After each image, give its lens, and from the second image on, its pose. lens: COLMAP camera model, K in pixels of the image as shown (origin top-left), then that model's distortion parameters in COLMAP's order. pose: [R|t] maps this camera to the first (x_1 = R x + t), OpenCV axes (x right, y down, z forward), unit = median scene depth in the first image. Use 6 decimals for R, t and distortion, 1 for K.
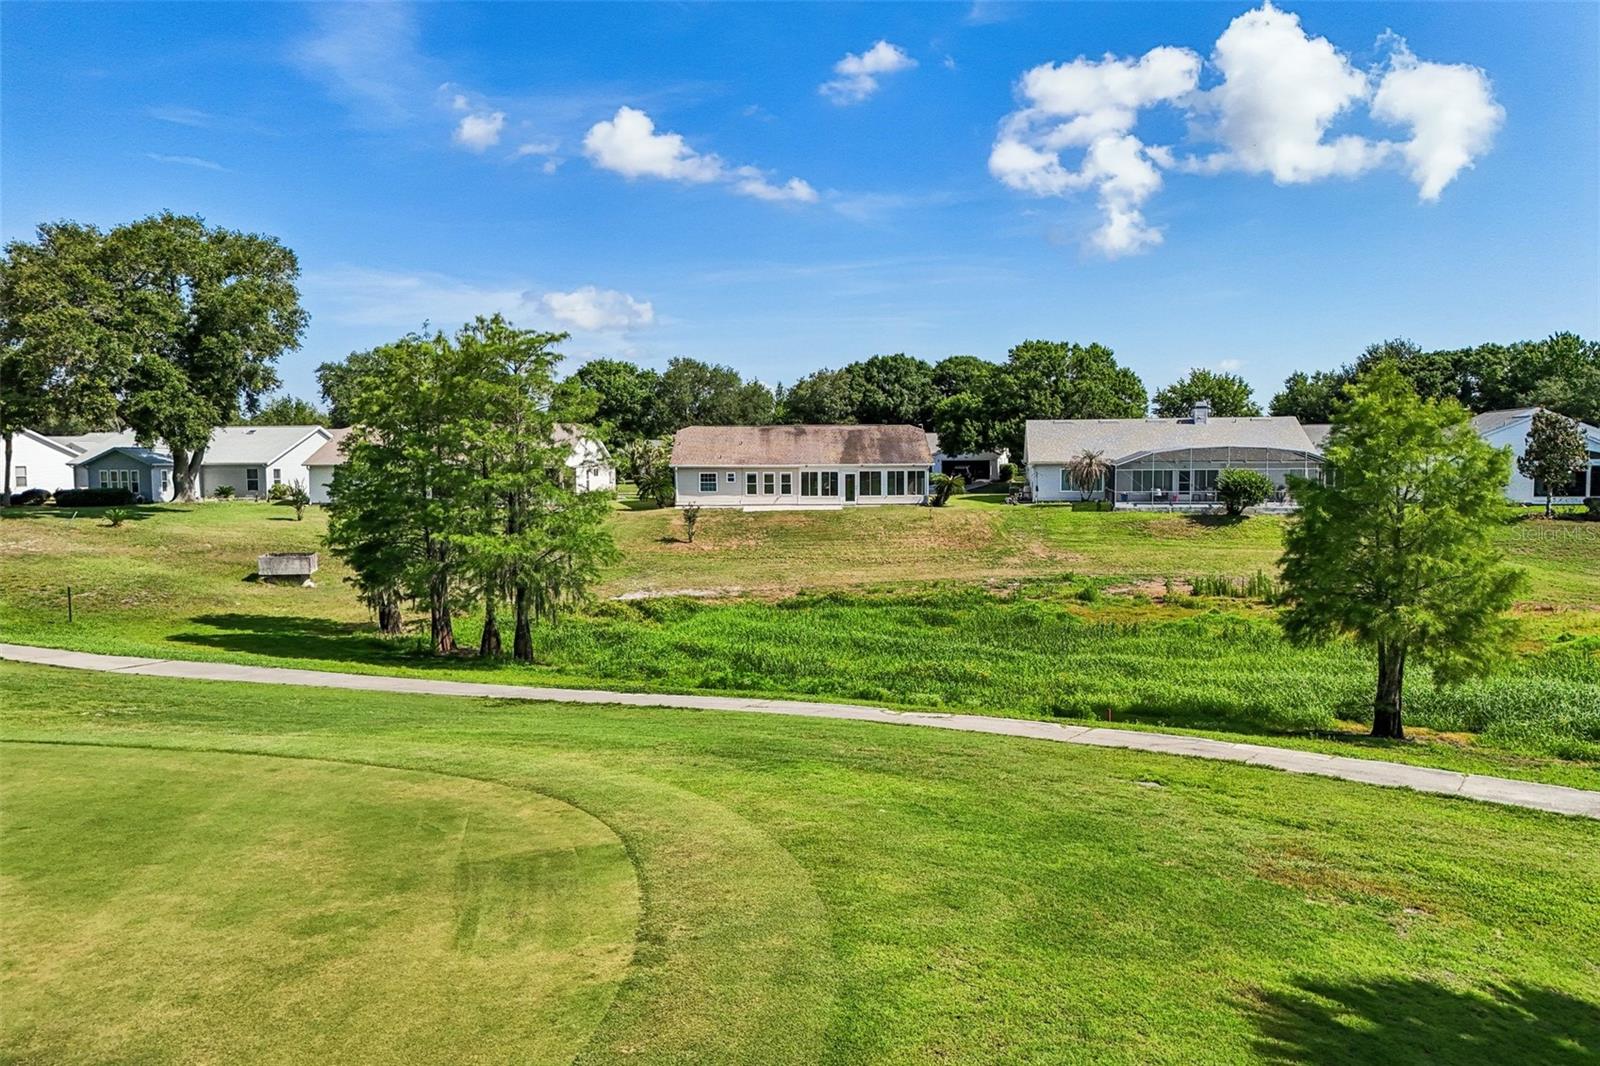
lens RADIAL K [[1196.3, 0, 802.1], [0, 1196.3, 544.0], [0, 0, 1]] dist [0.065474, -0.049718]
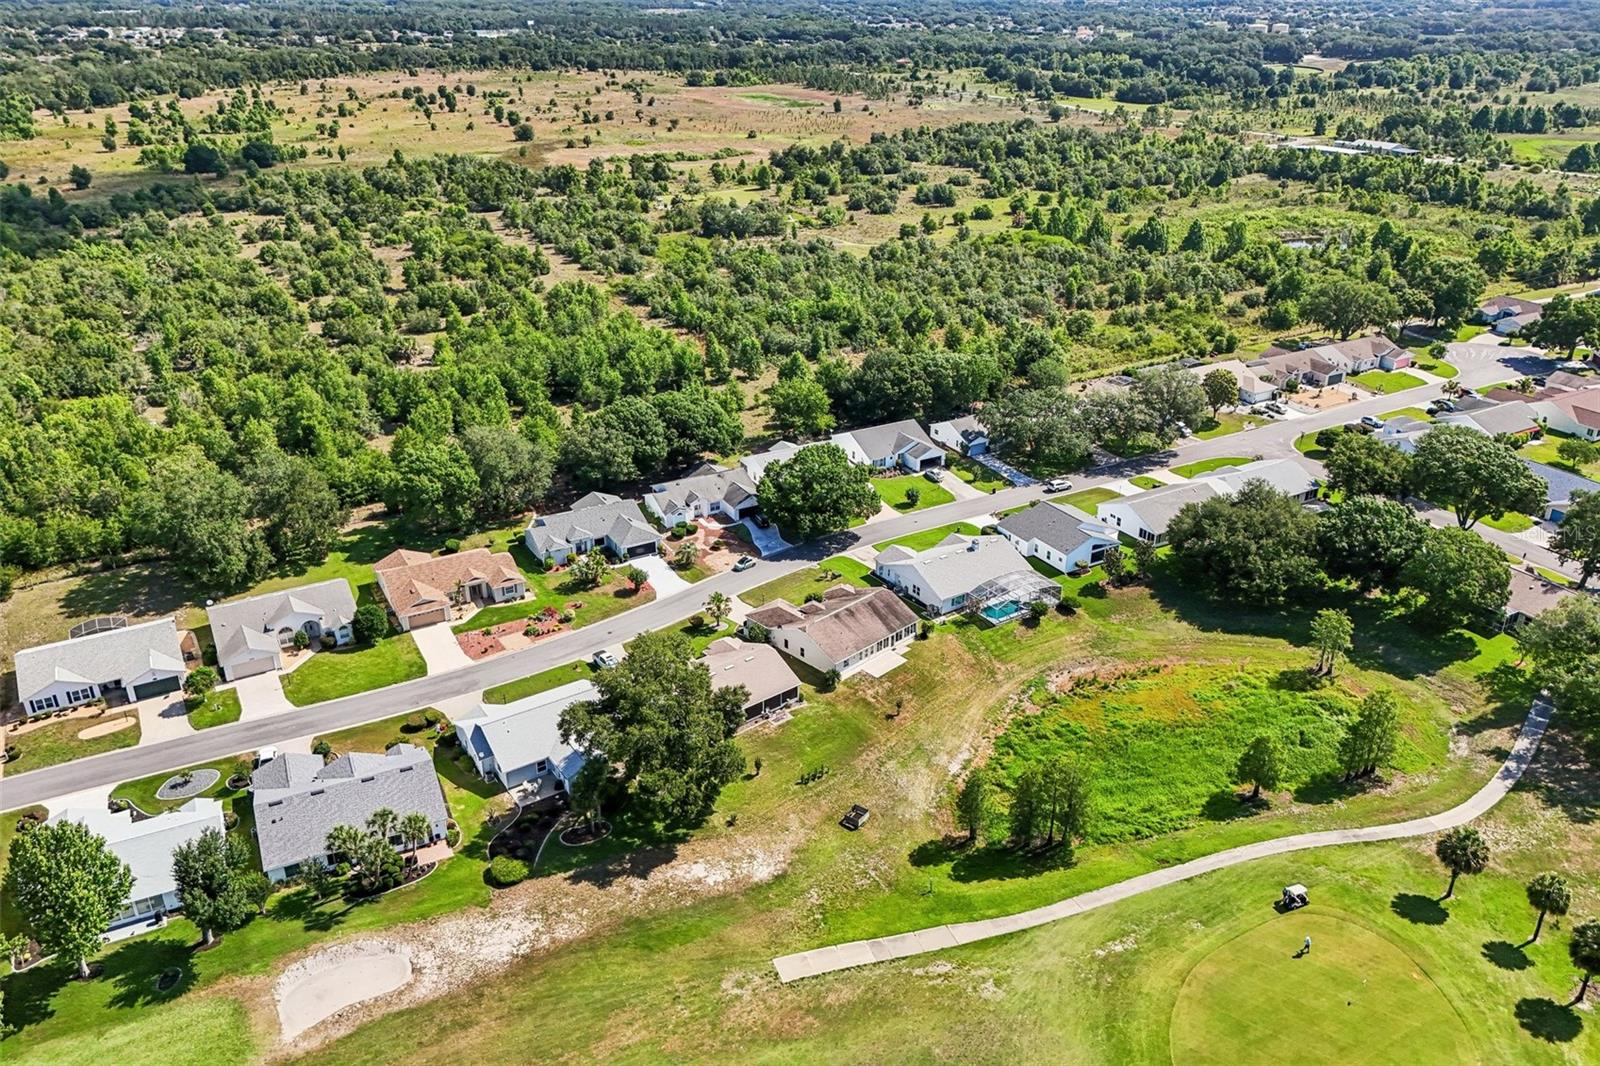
lens RADIAL K [[1196.3, 0, 805.5], [0, 1196.3, 537.2], [0, 0, 1]] dist [0.065474, -0.049718]
pose [[0.725071, -0.281496, 0.628516, -1.285544], [0.037274, 0.927349, 0.372335, -0.963019], [-0.687664, -0.246543, 0.682887, -0.283012]]
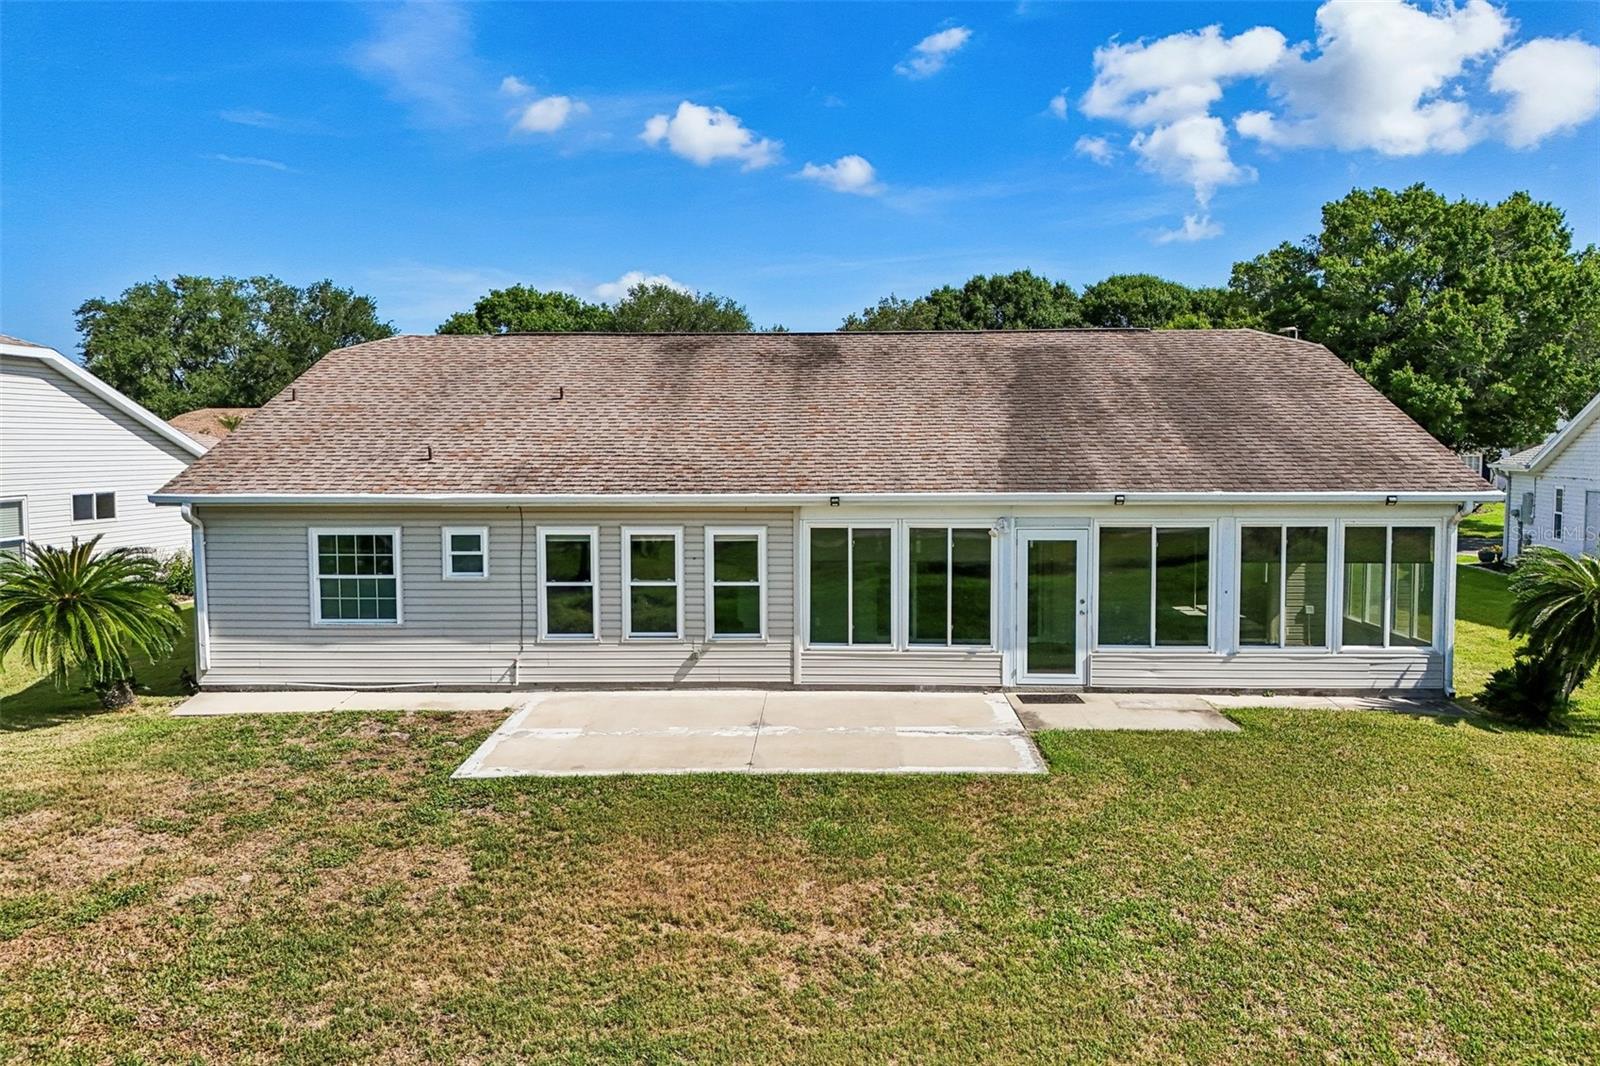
lens RADIAL K [[1196.3, 0, 787.2], [0, 1196.3, 517.1], [0, 0, 1]] dist [0.065474, -0.049718]
pose [[0.998227, 0.003255, -0.059438, 0.007111], [-0.004286, 0.999842, -0.017228, -0.055741], [0.059373, 0.017452, 0.998083, 0.755342]]
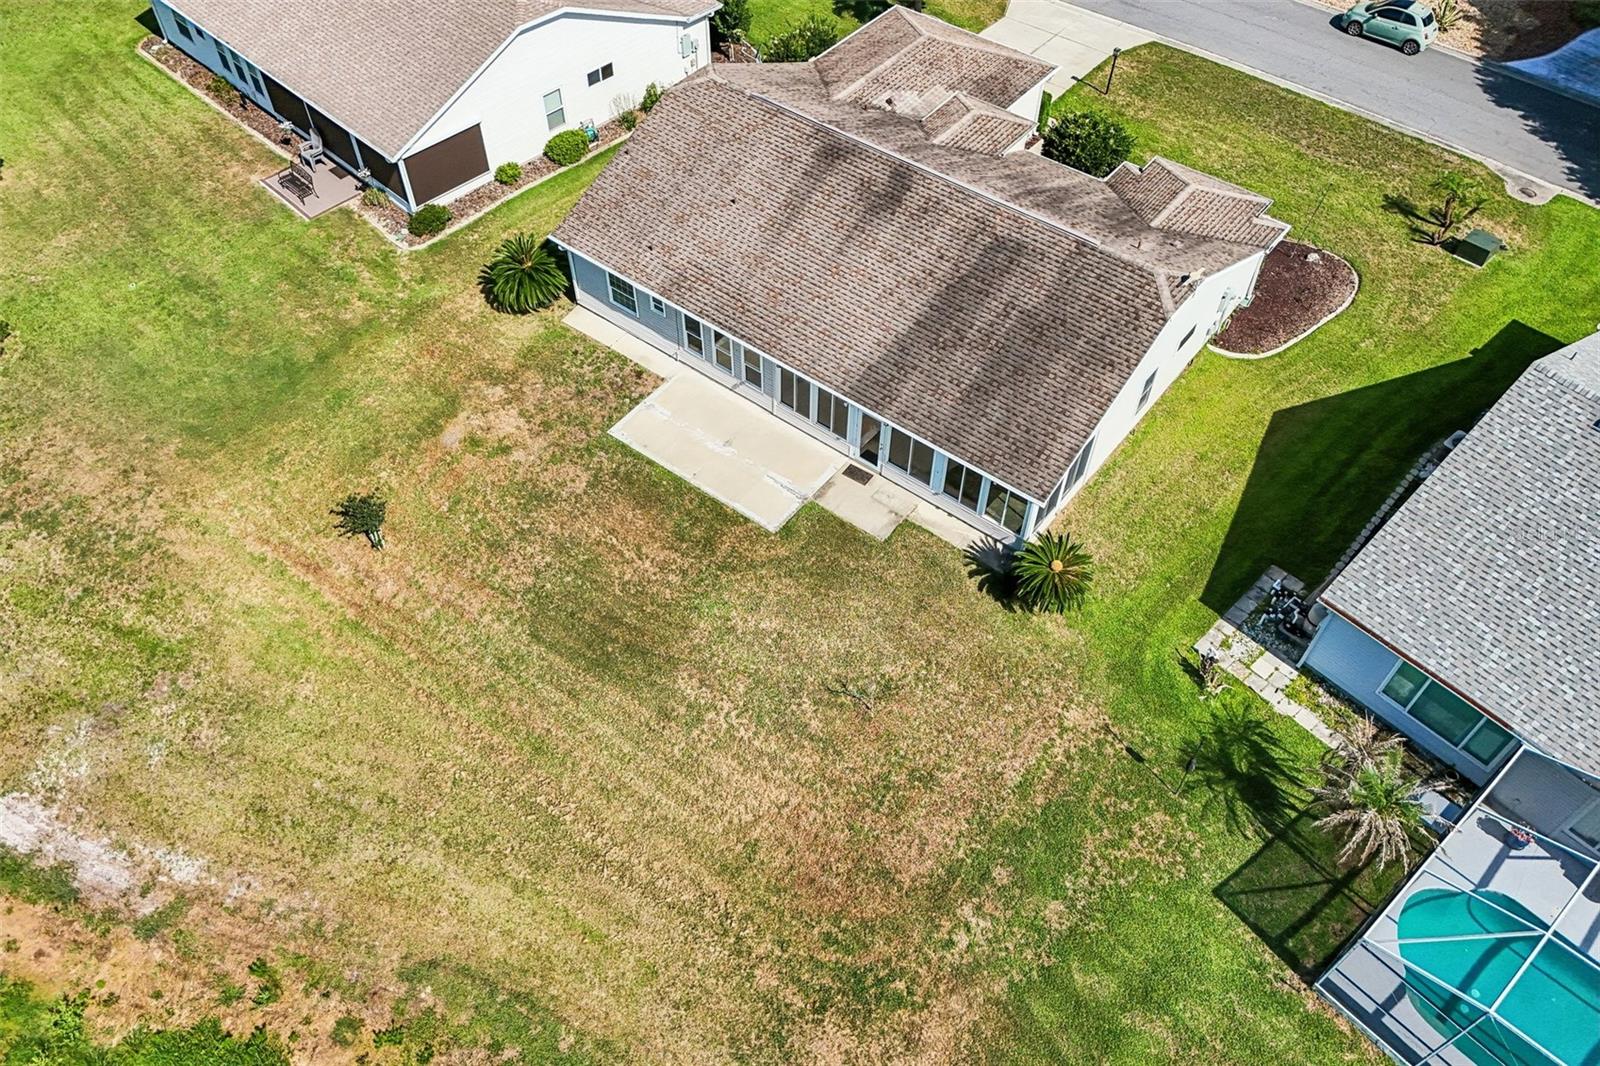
lens RADIAL K [[1196.3, 0, 794.0], [0, 1196.3, 533.8], [0, 0, 1]] dist [0.065474, -0.049718]
pose [[0.774568, 0.495816, -0.392698, 0.192408], [-0.063652, 0.678828, 0.731533, -0.317114], [0.629280, -0.541626, 0.557358, 0.691789]]
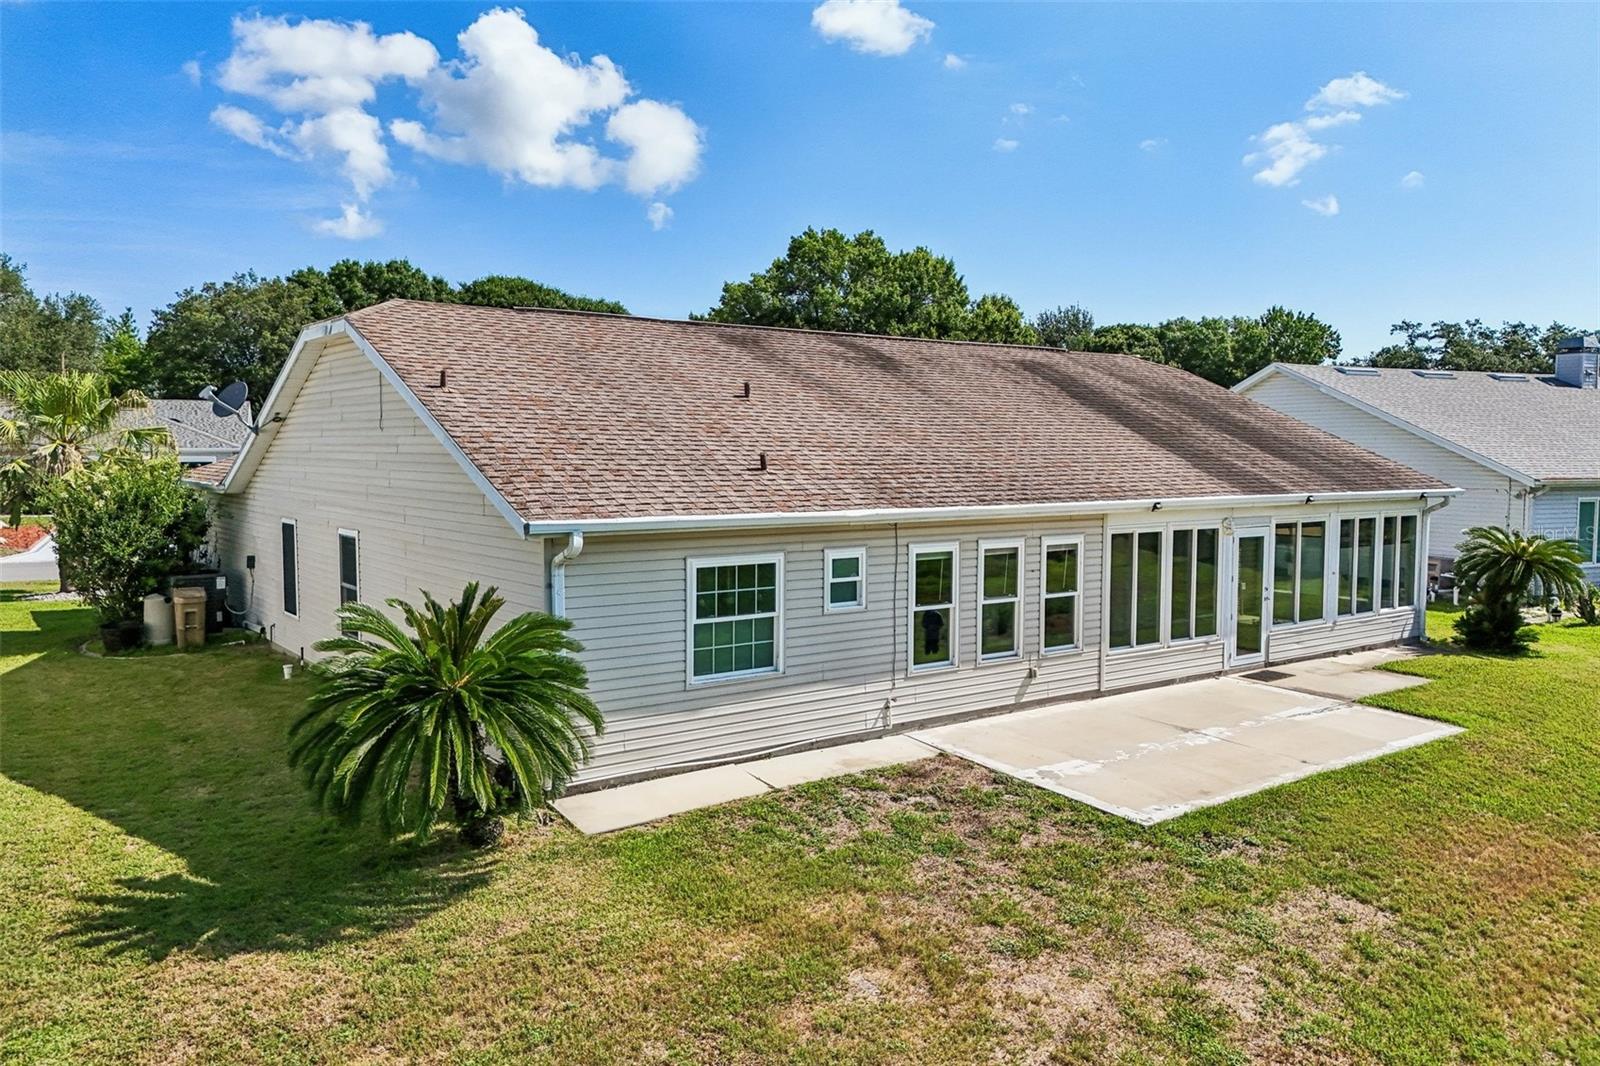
lens RADIAL K [[1196.3, 0, 790.3], [0, 1196.3, 540.7], [0, 0, 1]] dist [0.065474, -0.049718]
pose [[0.819046, -0.037238, 0.572518, -0.156047], [0.036865, 0.999245, 0.012254, -0.060634], [-0.572543, 0.011069, 0.819800, 0.817683]]
